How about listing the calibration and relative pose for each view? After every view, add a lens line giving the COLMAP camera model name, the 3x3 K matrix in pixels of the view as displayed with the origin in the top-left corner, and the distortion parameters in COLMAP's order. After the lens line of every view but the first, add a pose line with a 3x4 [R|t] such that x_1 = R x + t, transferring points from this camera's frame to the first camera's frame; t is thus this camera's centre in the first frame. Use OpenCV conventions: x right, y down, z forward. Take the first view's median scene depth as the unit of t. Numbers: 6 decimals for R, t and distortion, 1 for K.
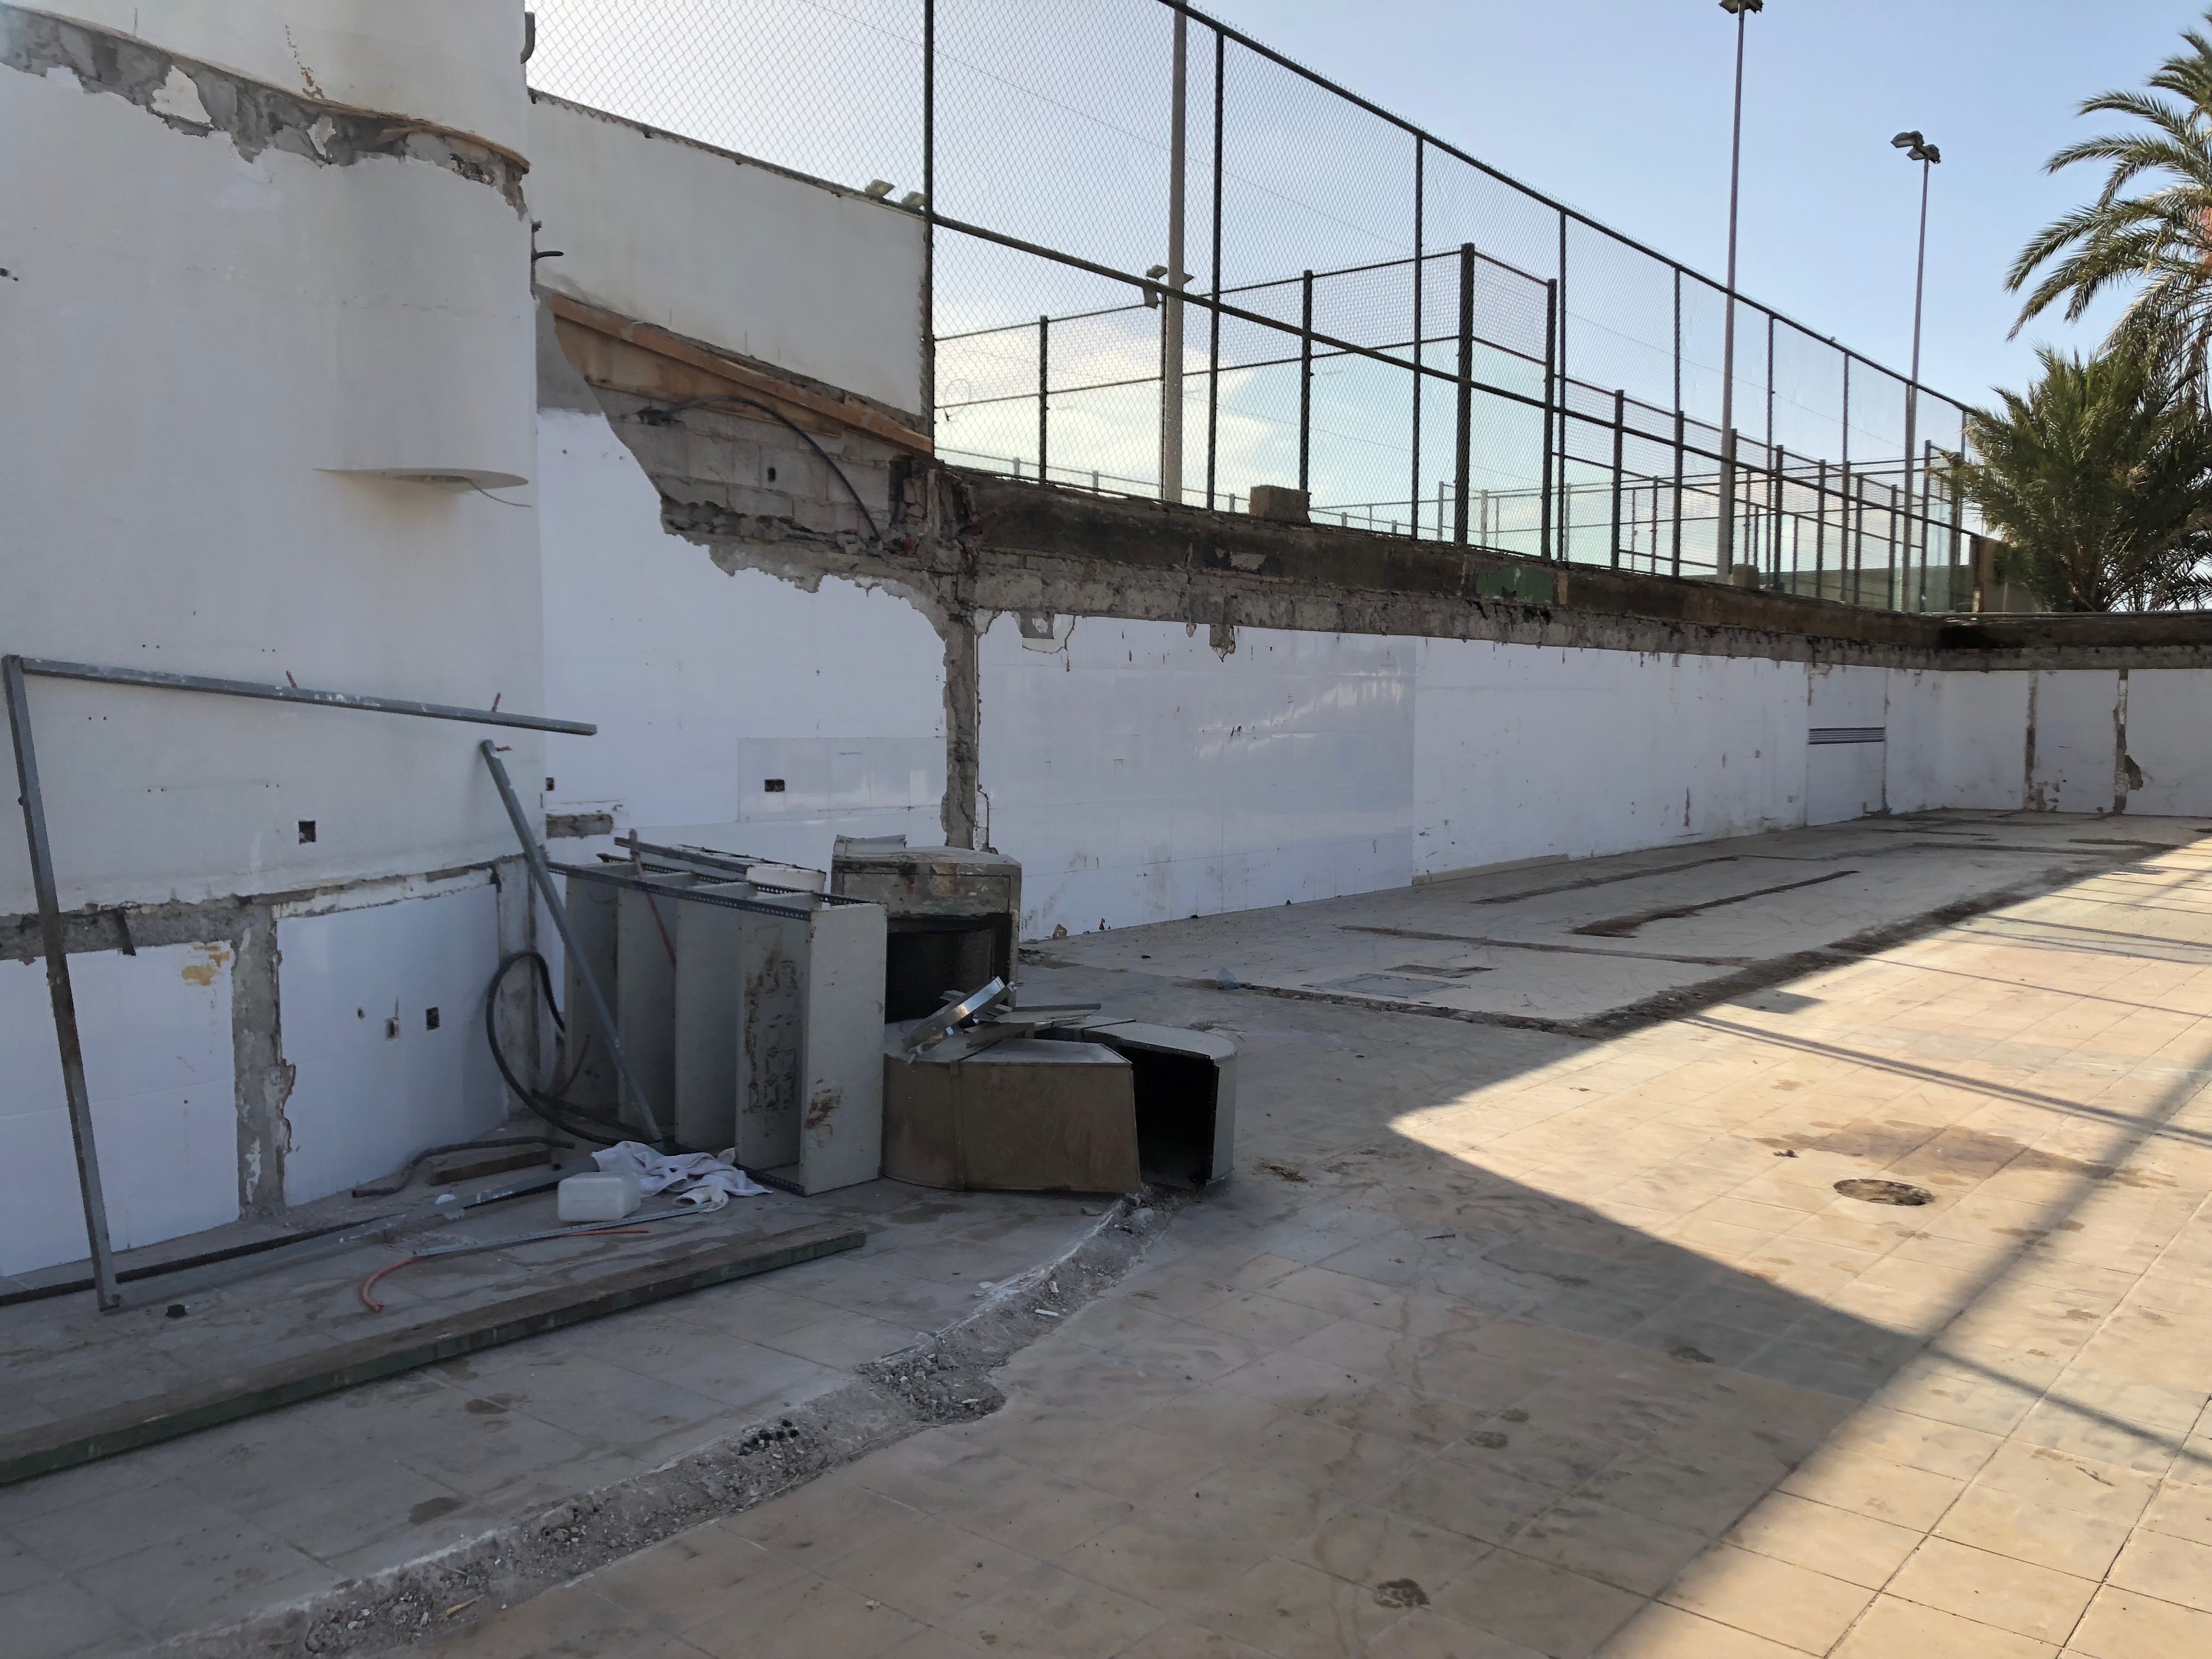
lens RADIAL K [[1773.4, 0, 1130.6], [0, 1773.4, 822.0], [0, 0, 1]] dist [0.053003, -0.087474]
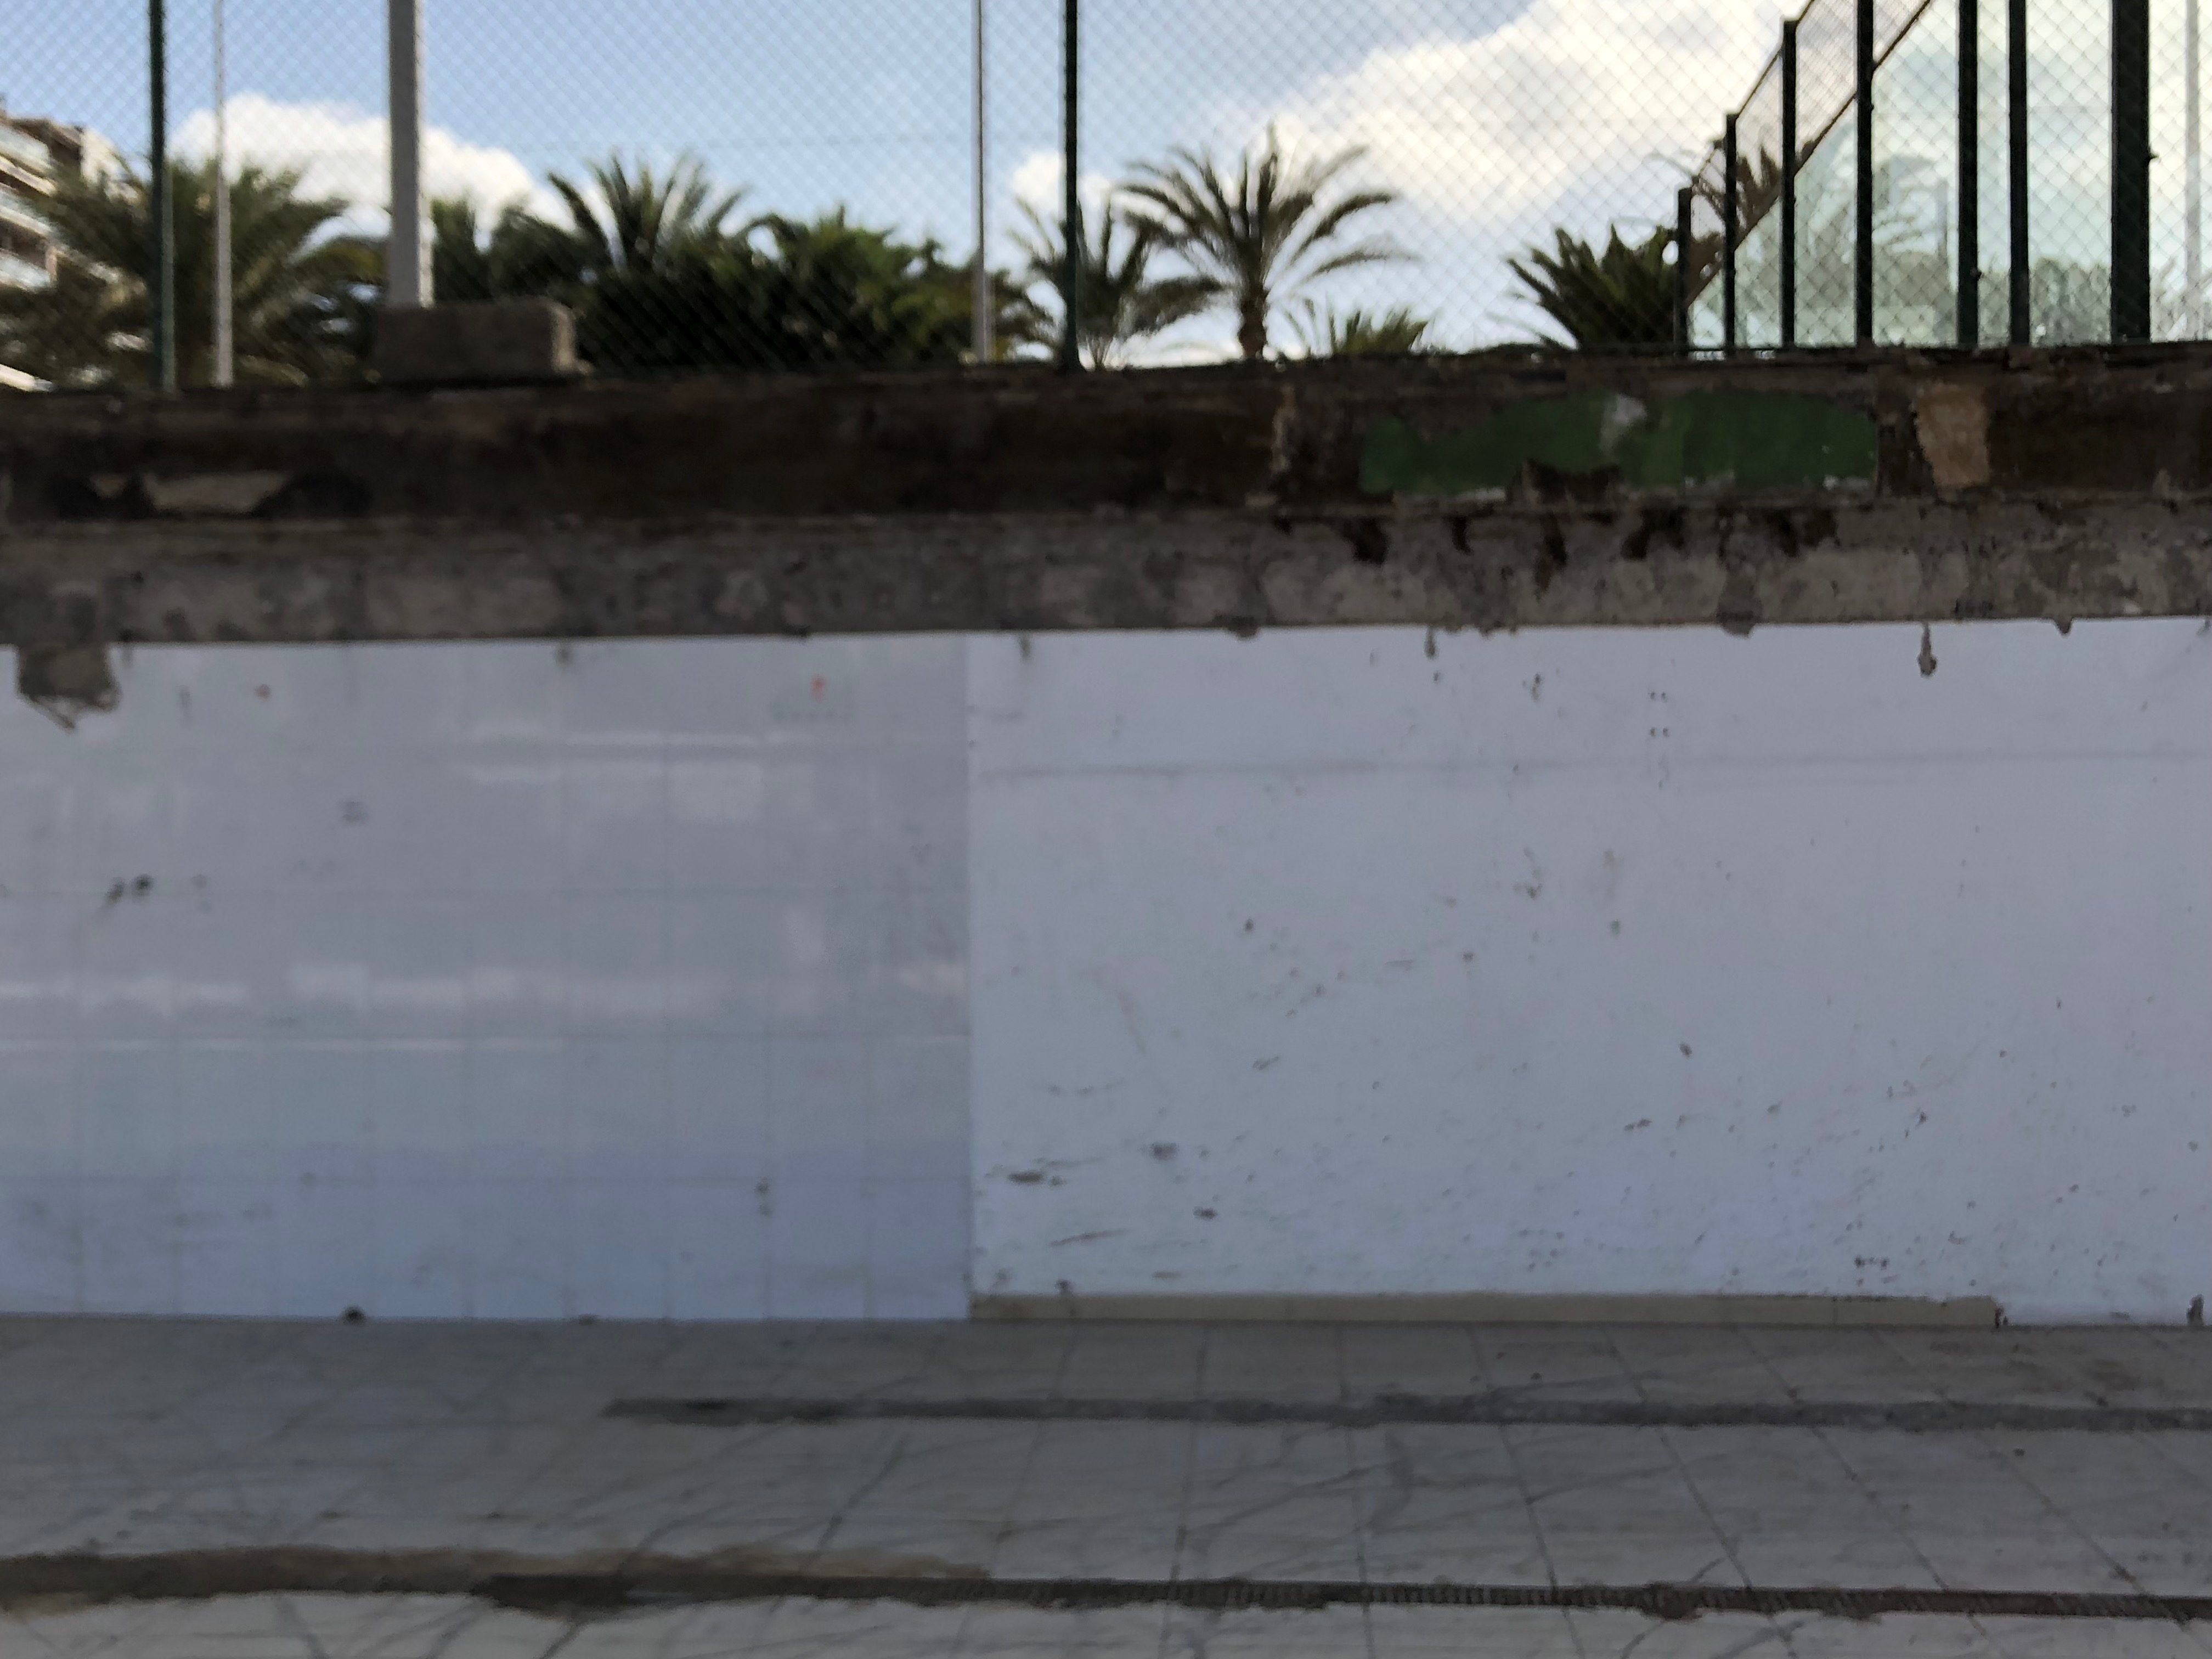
lens RADIAL K [[2352.6, 0, 1106.0], [0, 2352.6, 829.5], [0, 0, 1]] dist [-0.007314, -0.010582]
pose [[0.579990, -0.003545, -0.814616, 0.658590], [-0.039088, 0.998718, -0.032176, -0.057203], [0.813686, 0.050503, 0.579107, 0.865149]]
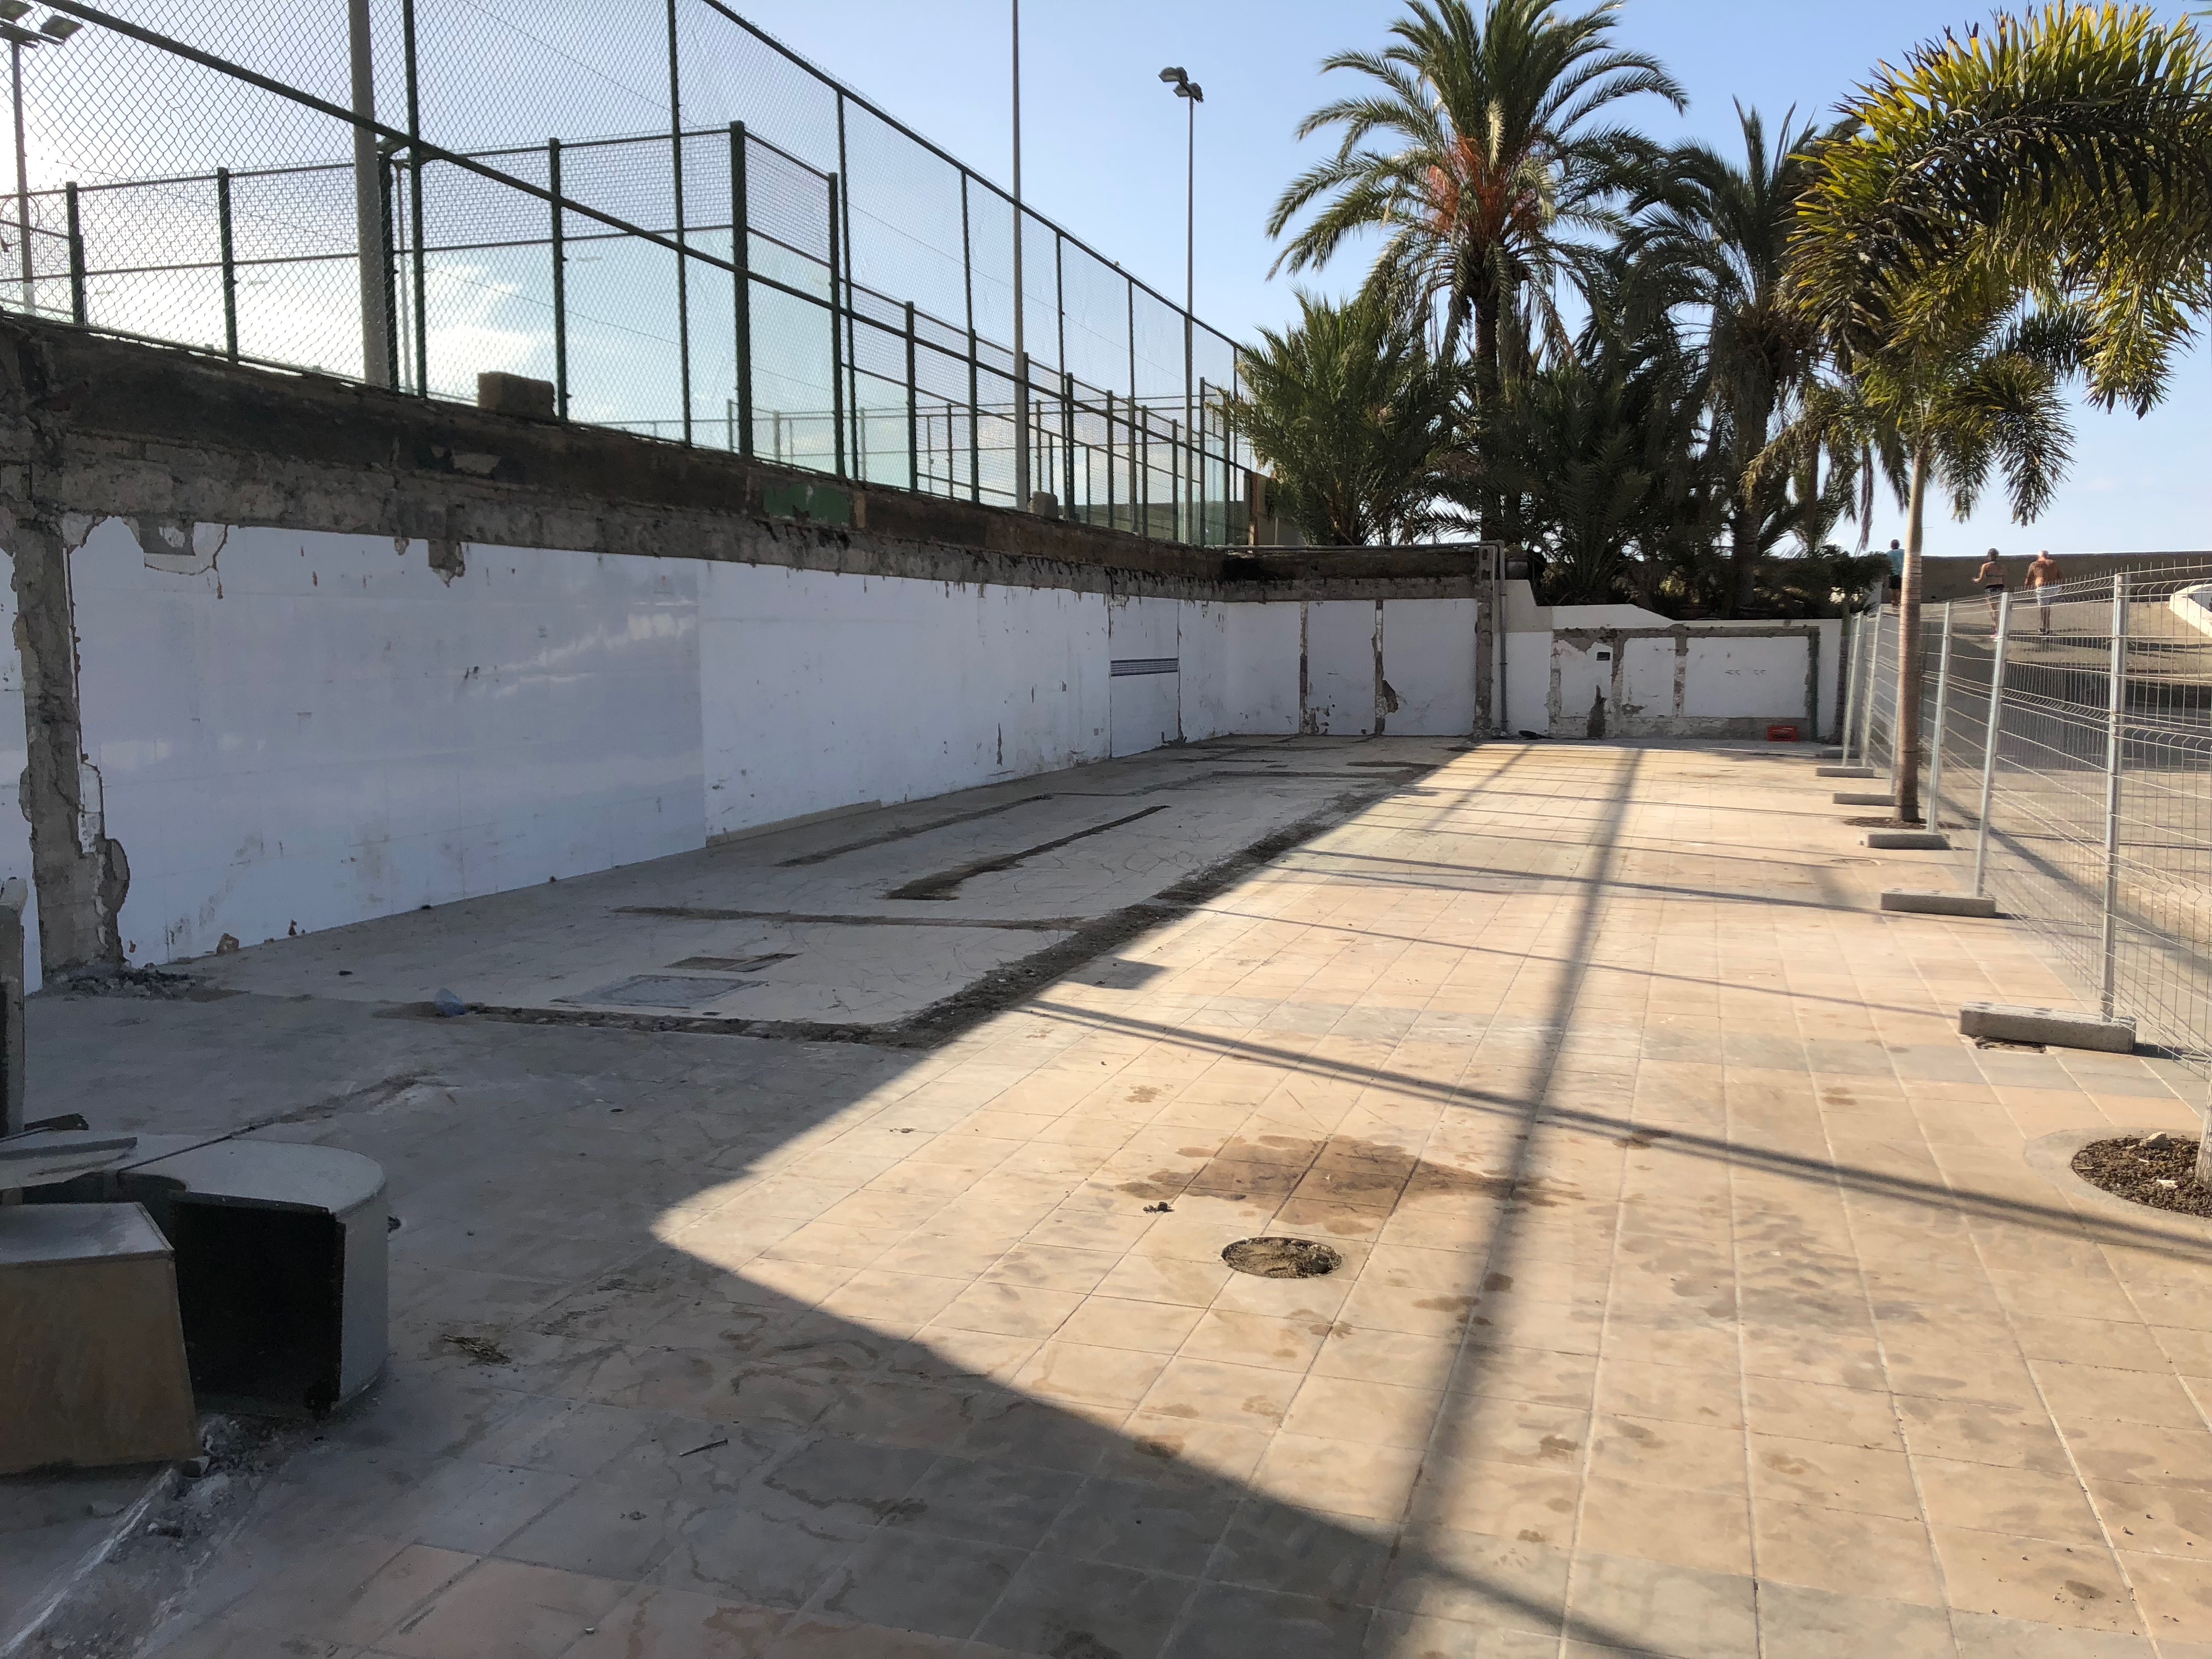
lens RADIAL K [[1785.0, 0, 1149.0], [0, 1785.0, 864.1], [0, 0, 1]] dist [0.052399, -0.073116]
pose [[0.924413, -0.058075, 0.376946, 0.030517], [0.035477, 0.997147, 0.066626, -0.007967], [-0.379740, -0.048218, 0.923836, 0.115375]]
